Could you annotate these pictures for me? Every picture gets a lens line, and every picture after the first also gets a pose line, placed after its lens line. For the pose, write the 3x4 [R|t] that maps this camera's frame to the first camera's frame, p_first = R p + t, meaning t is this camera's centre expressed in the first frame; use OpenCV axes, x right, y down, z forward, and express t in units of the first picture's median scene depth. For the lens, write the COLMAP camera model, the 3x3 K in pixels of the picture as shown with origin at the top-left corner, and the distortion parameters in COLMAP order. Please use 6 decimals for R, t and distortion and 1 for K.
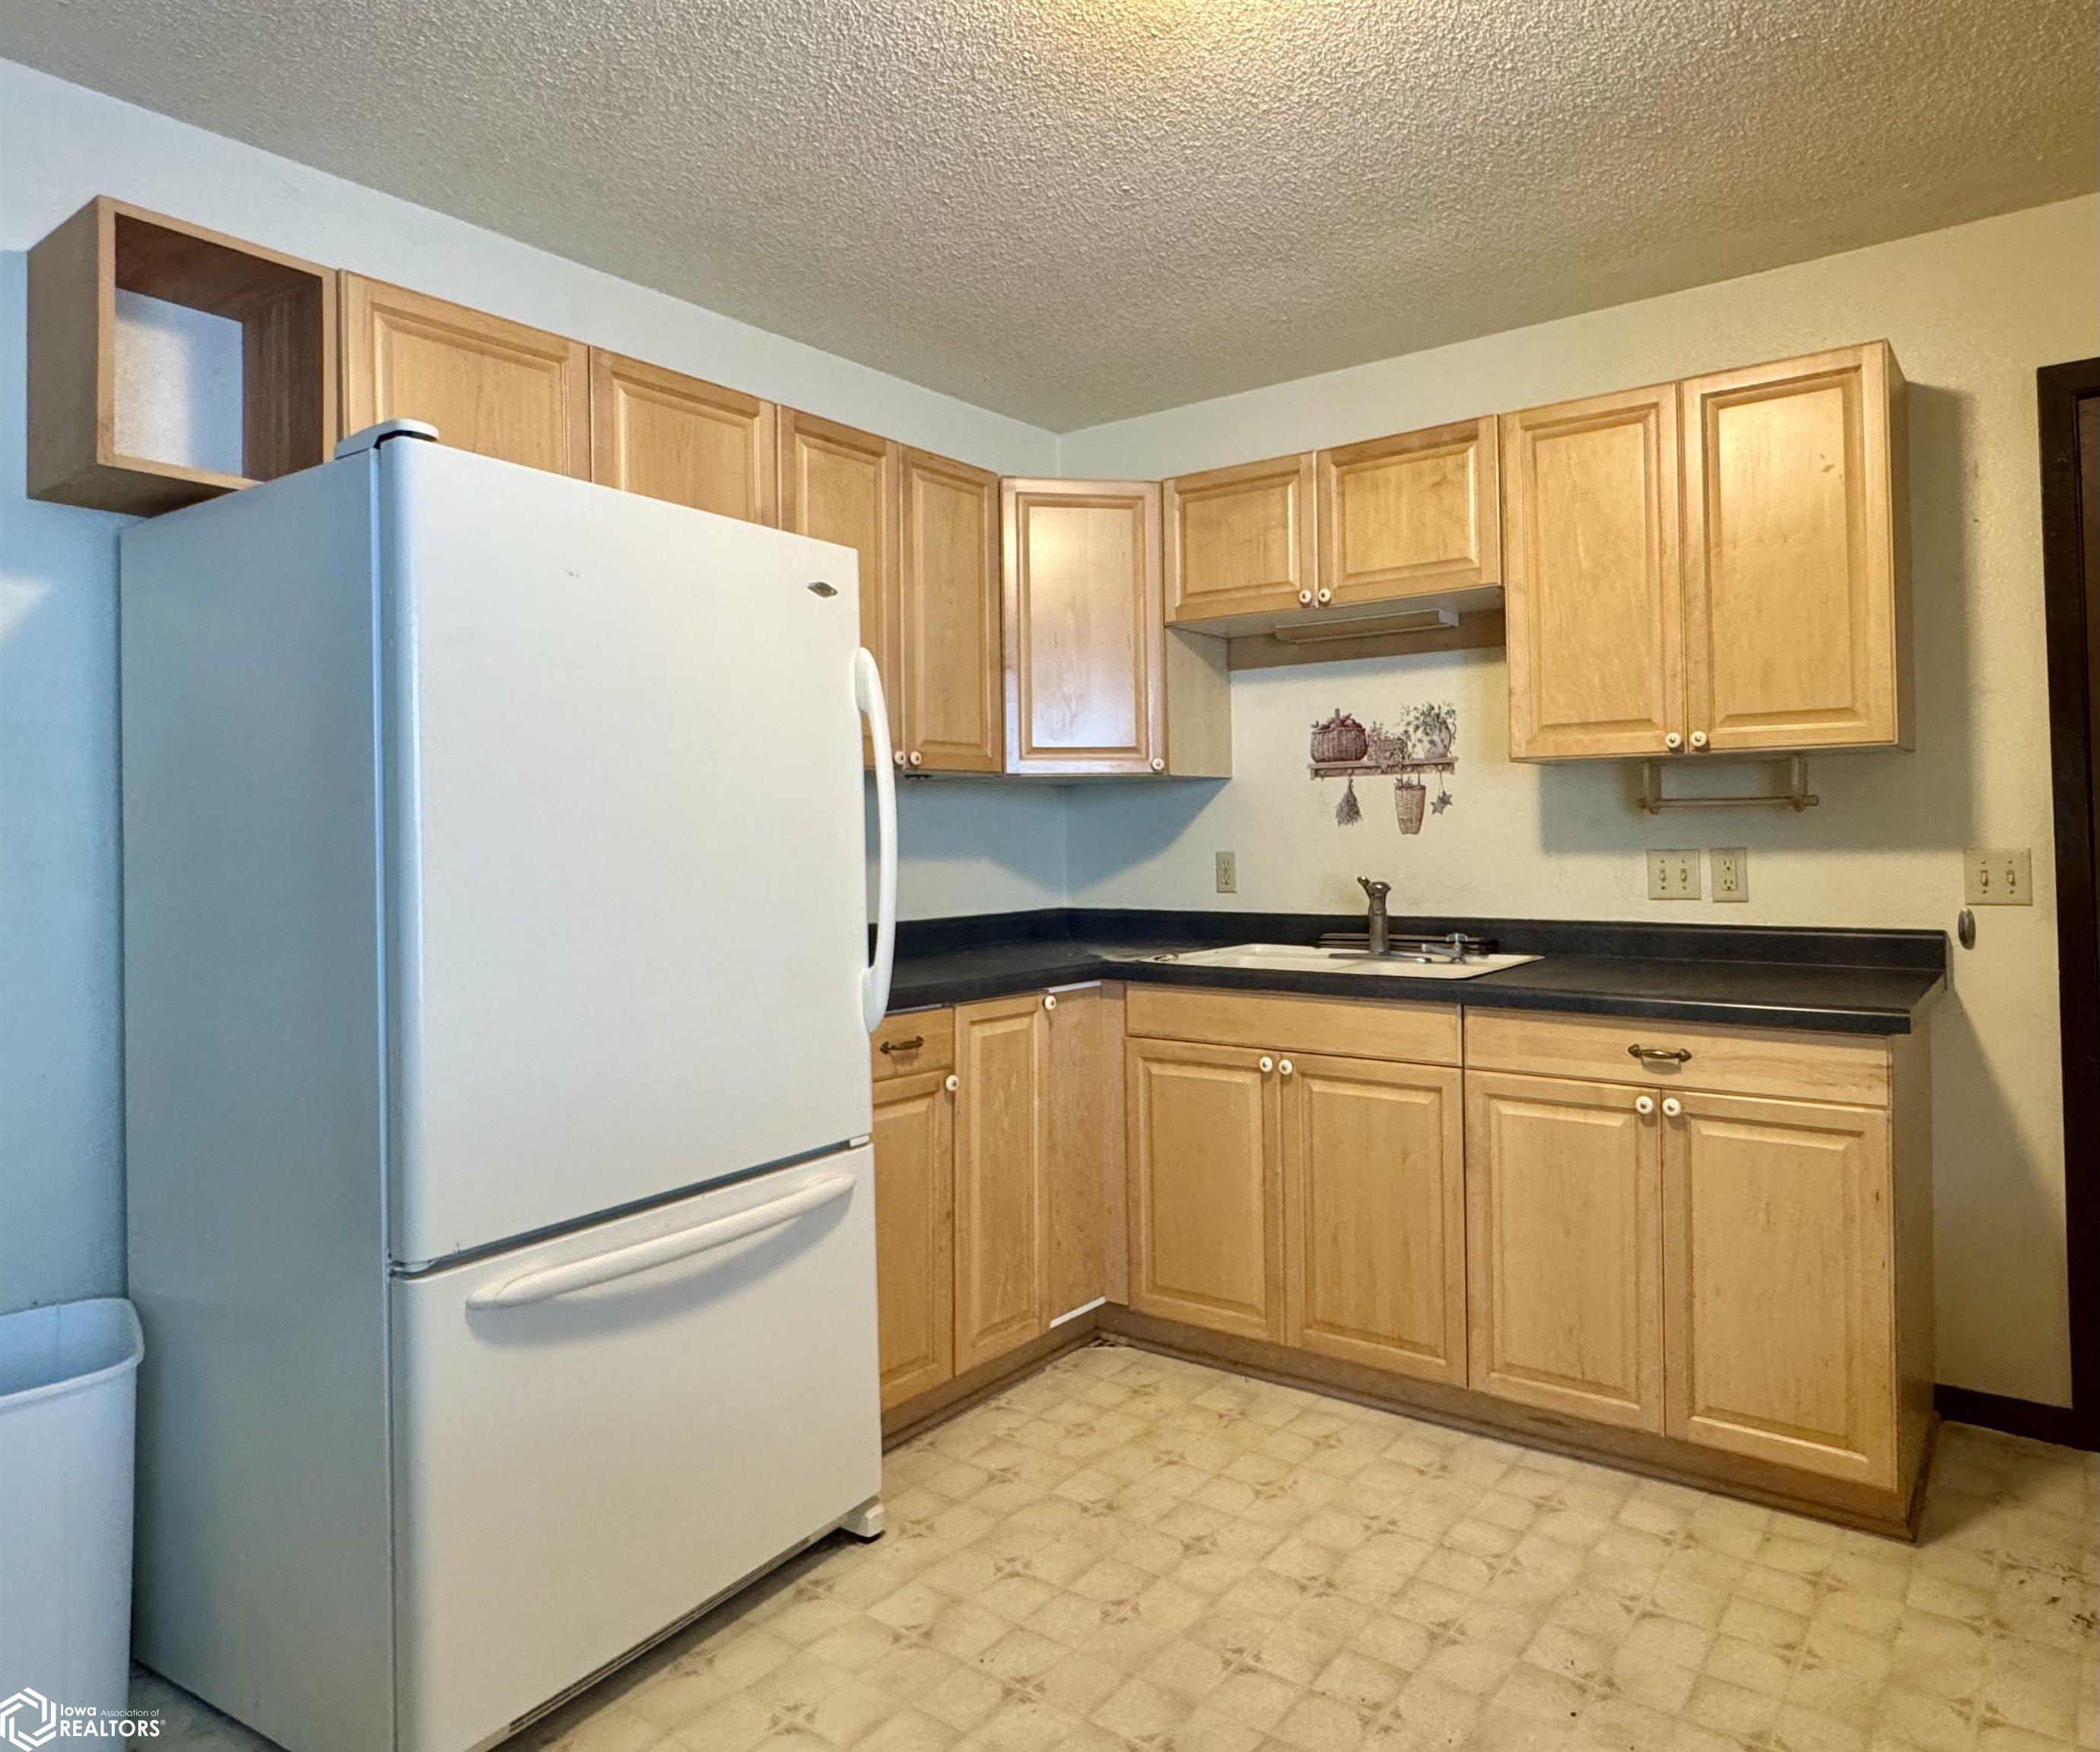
lens RADIAL K [[1323.1, 0, 1192.1], [0, 1323.1, 803.1], [0, 0, 1]] dist [-0.005323, 0.002303]
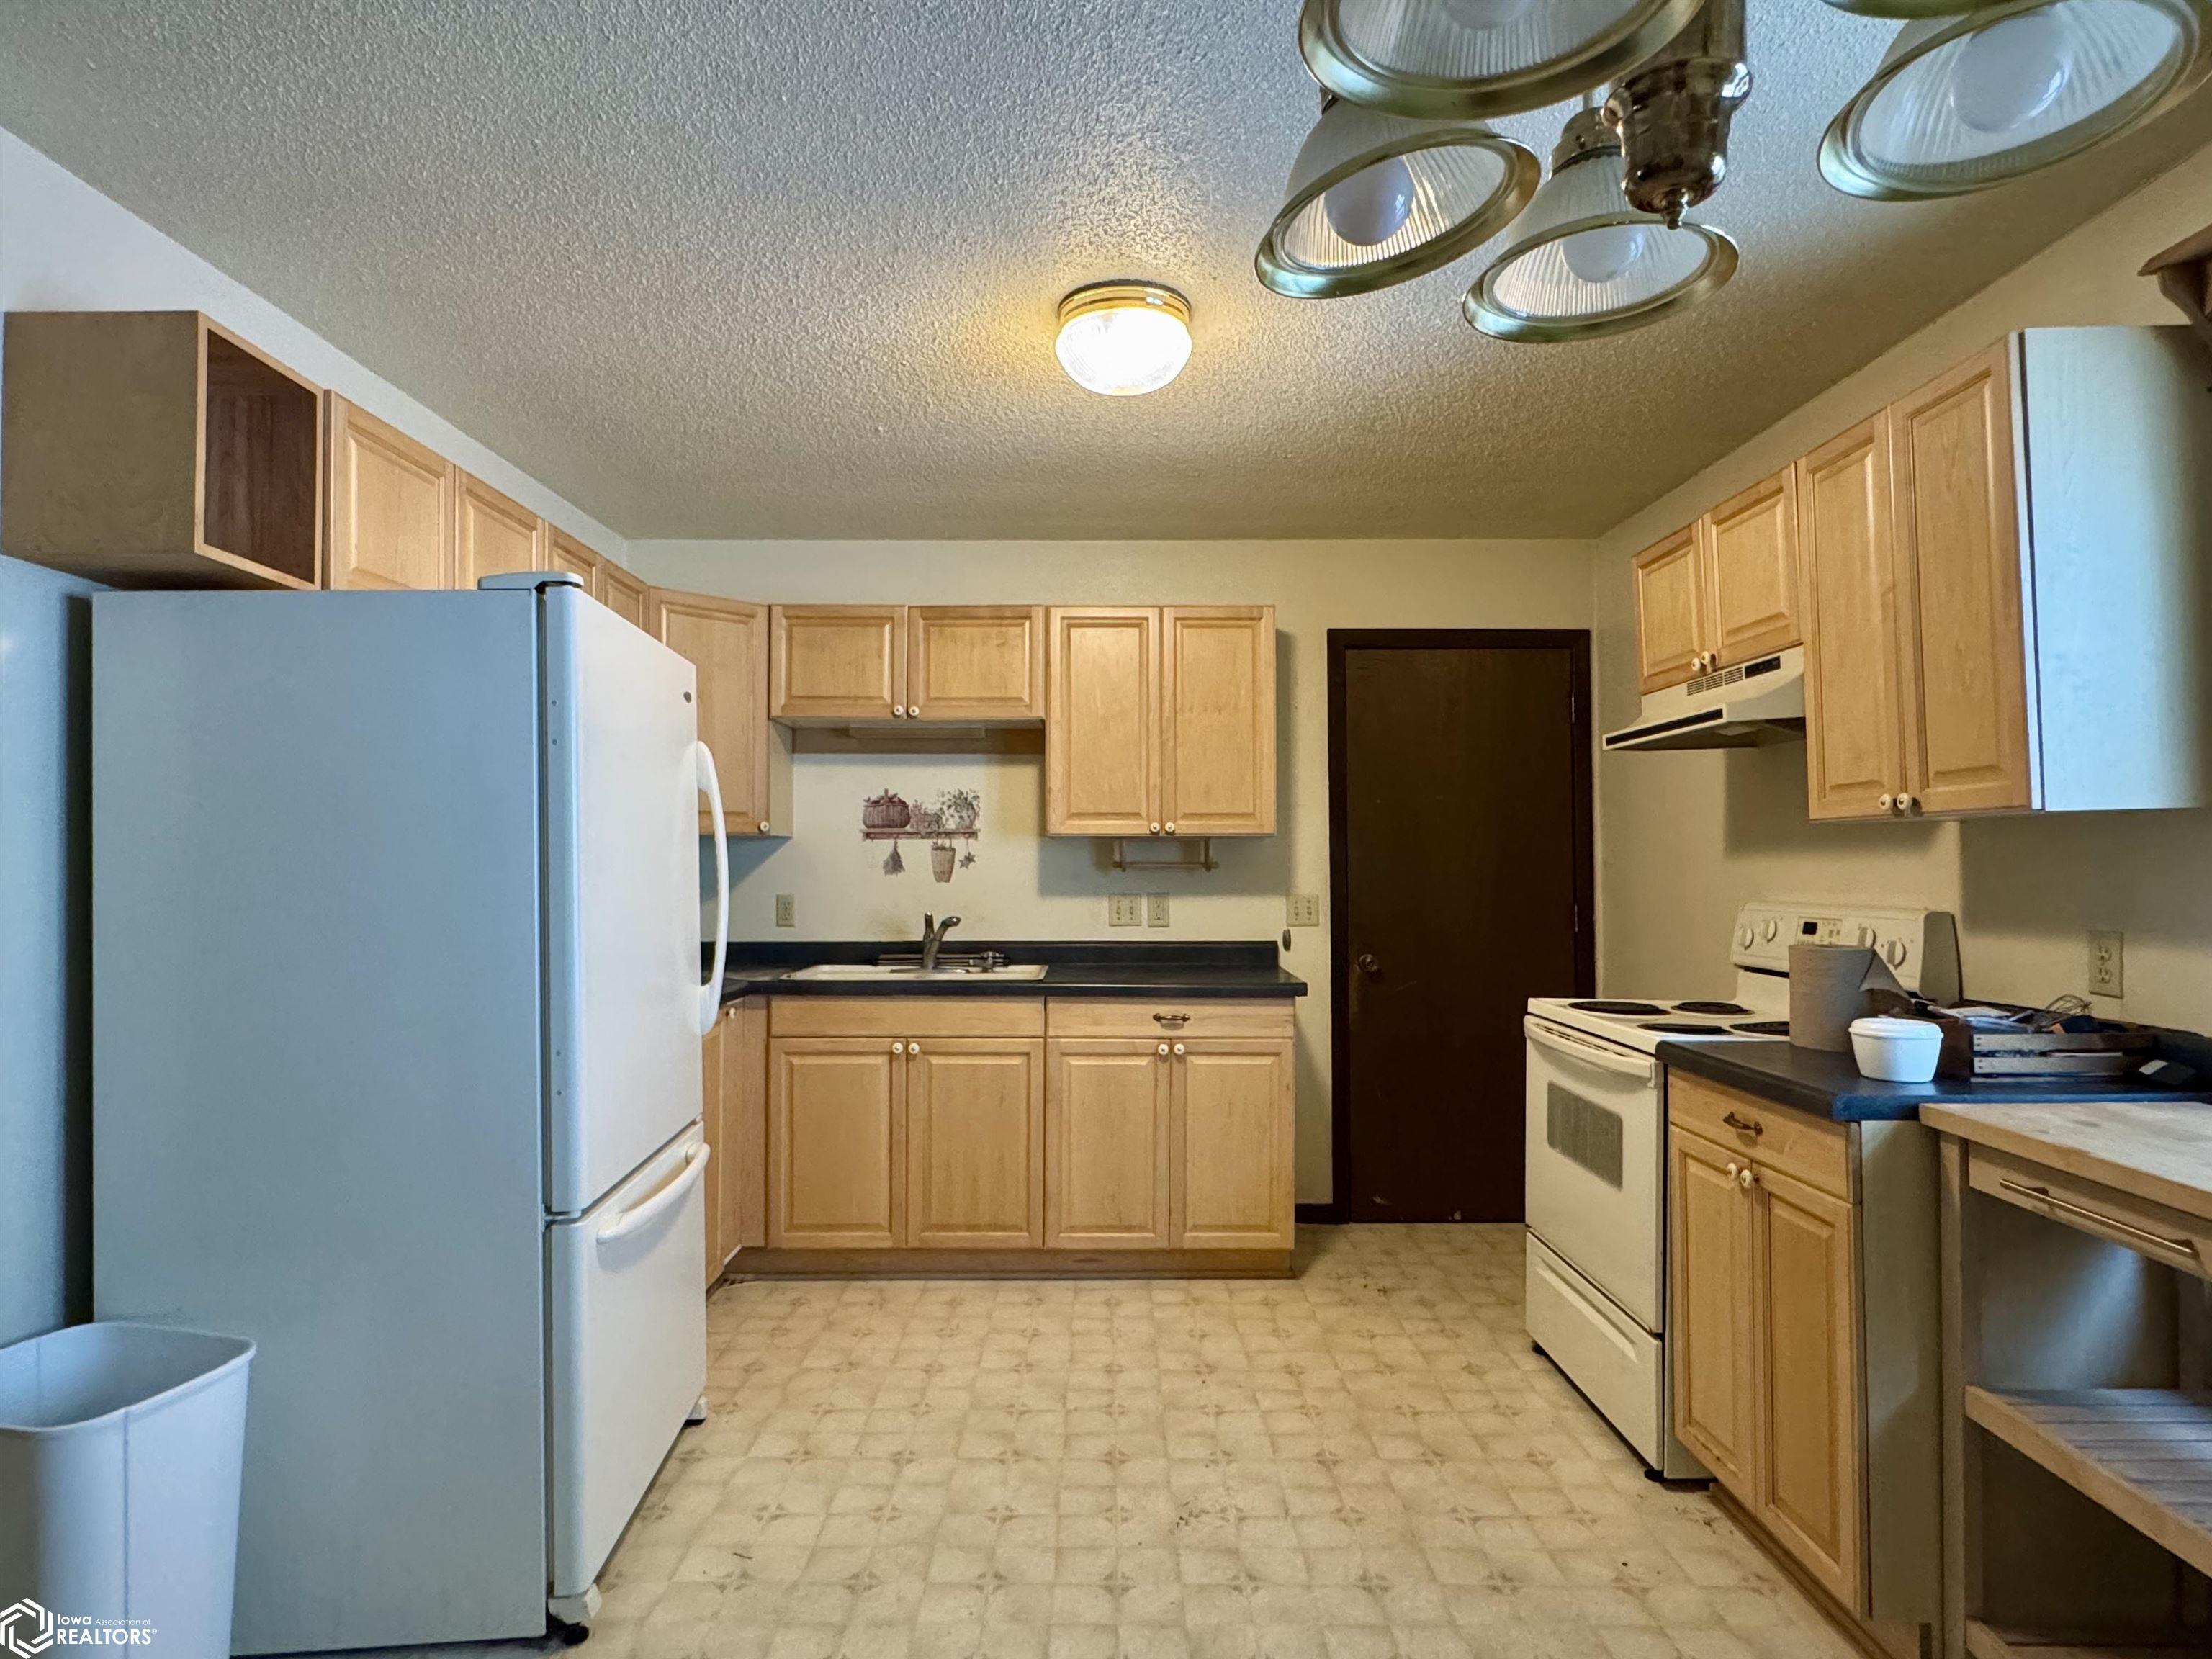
lens RADIAL K [[1207.9, 0, 1089.5], [0, 1207.9, 829.9], [0, 0, 1]] dist [0.000536, -0.000316]
pose [[0.829833, 0.029447, 0.557235, -0.524802], [-0.023209, 0.999564, -0.018259, -0.015151], [-0.557529, 0.002219, 0.830154, -0.184402]]
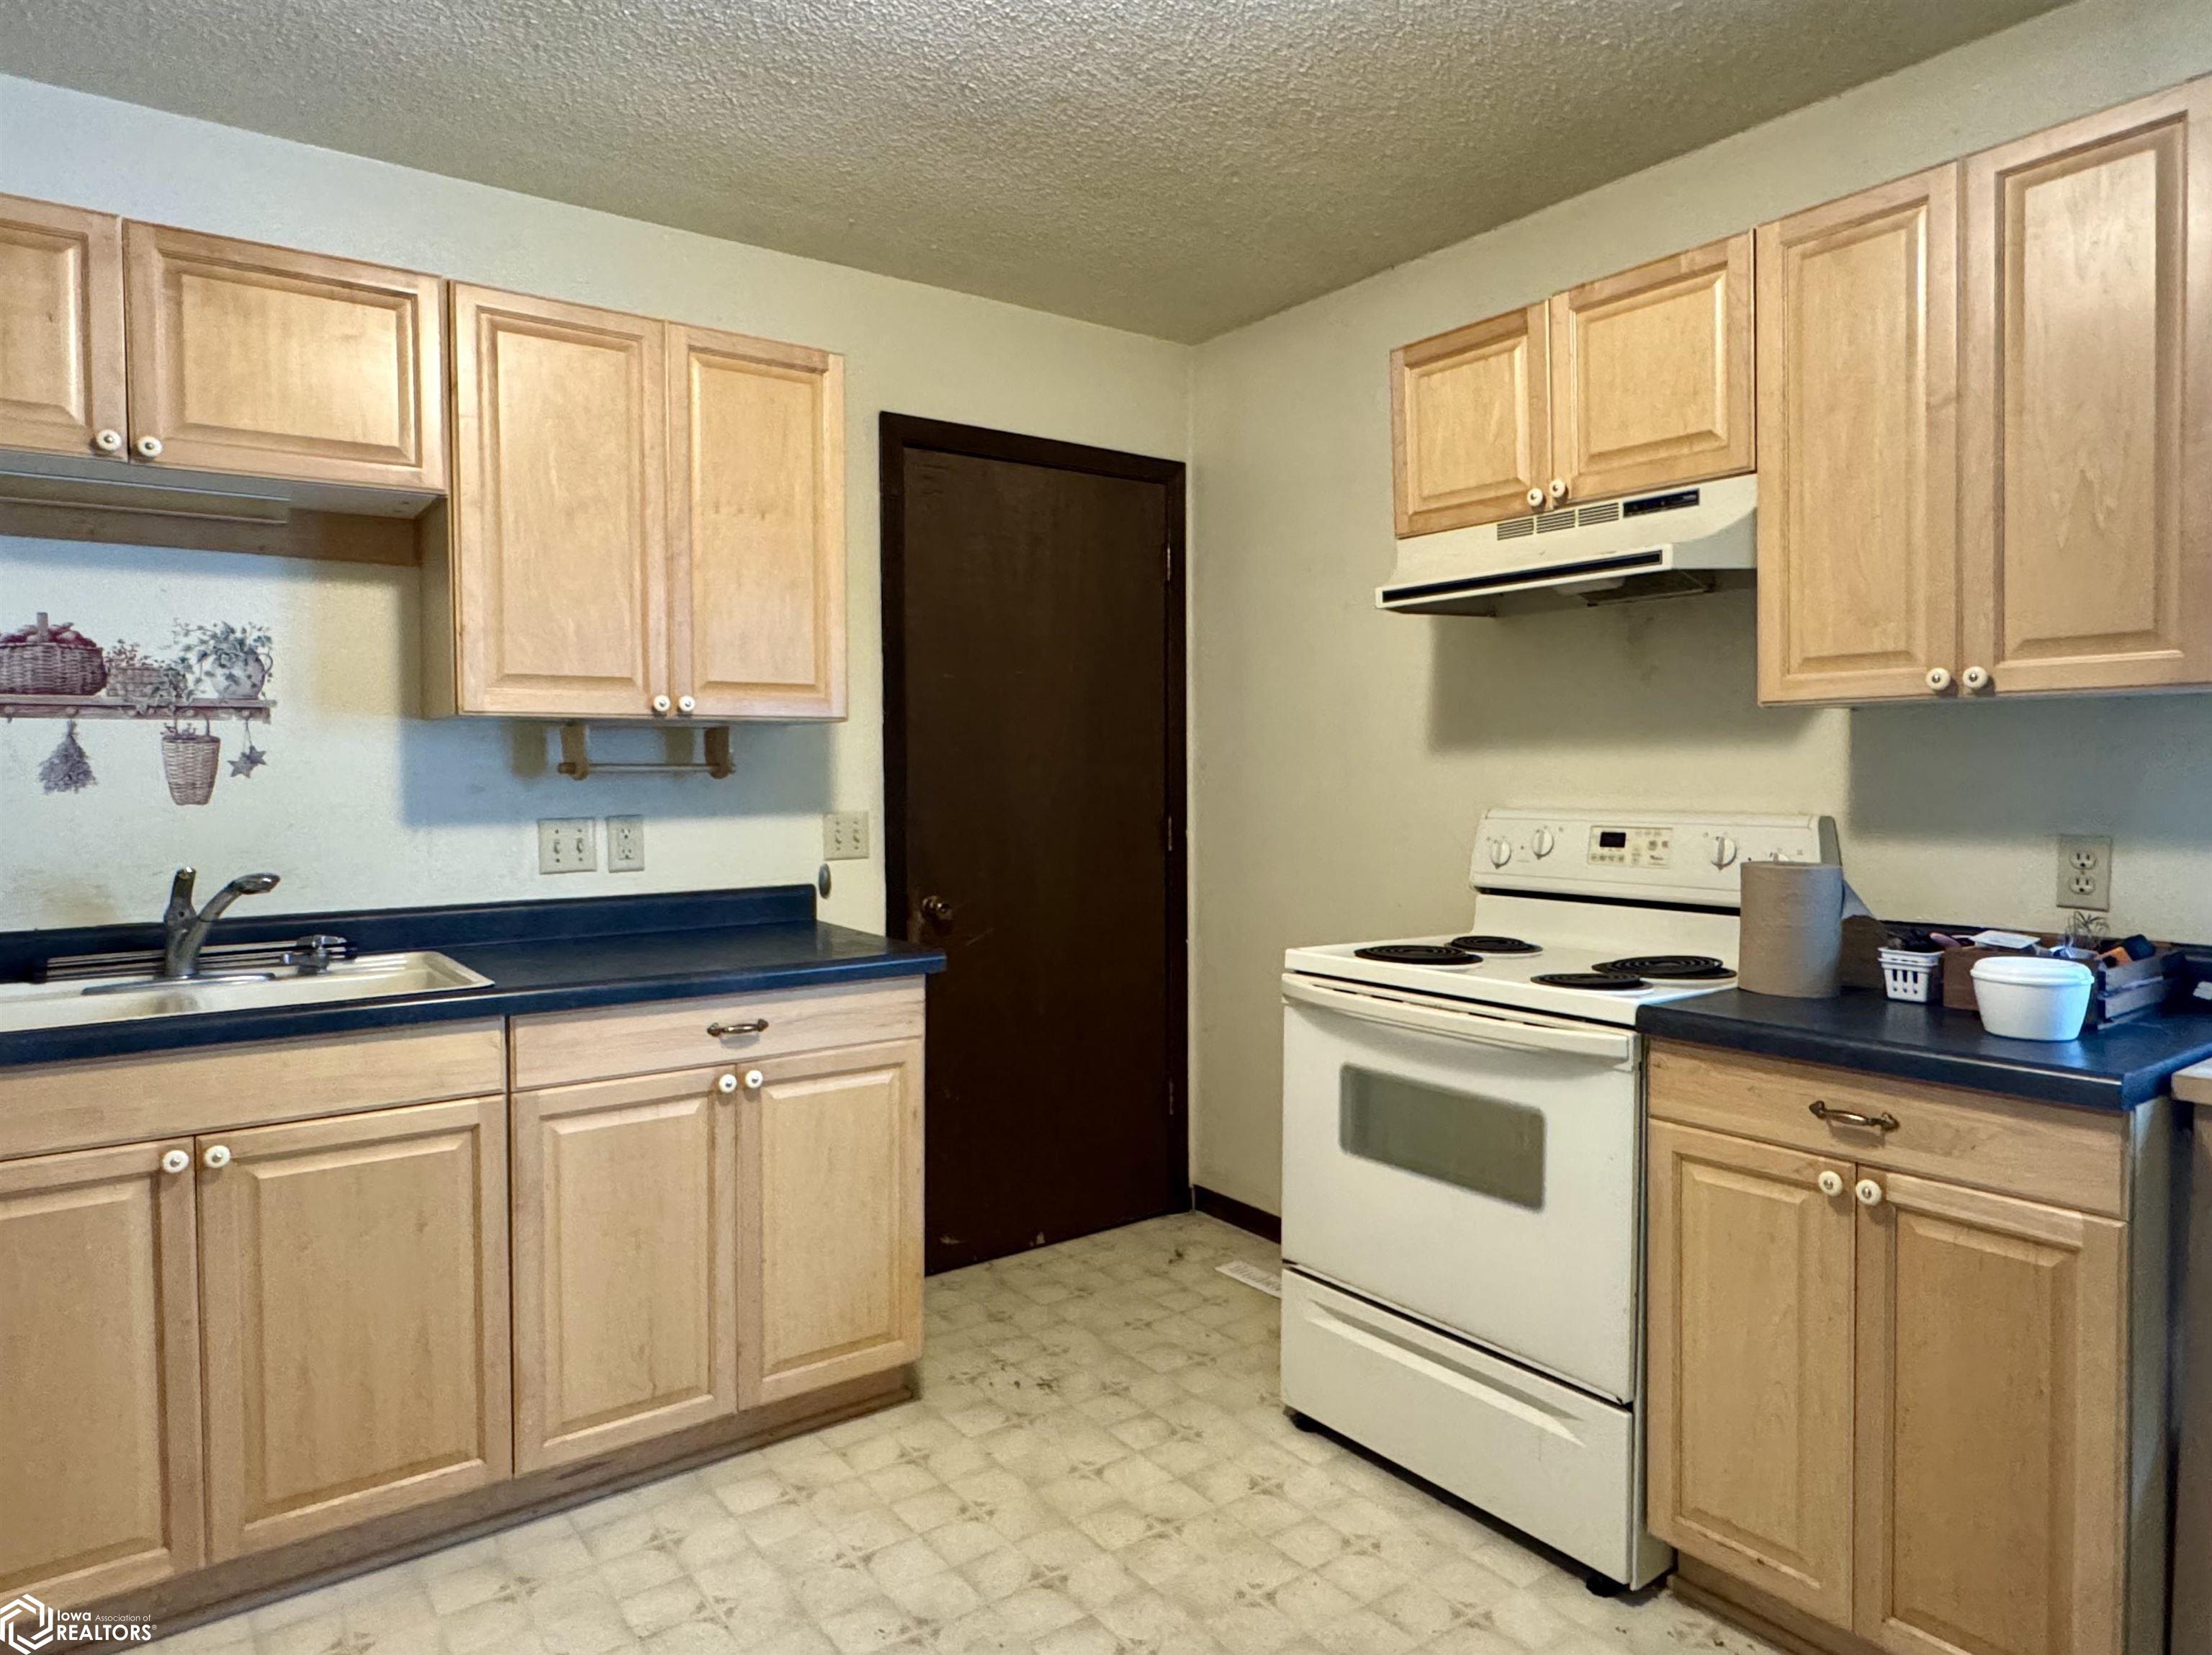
lens RADIAL K [[1356.5, 0, 1108.4], [0, 1356.5, 814.0], [0, 0, 1]] dist [-0.001421, -0.001553]
pose [[0.336337, -0.020464, 0.941519, -0.442036], [-0.018618, 0.999424, 0.028374, -0.001785], [-0.941558, -0.027072, 0.335762, 0.366601]]
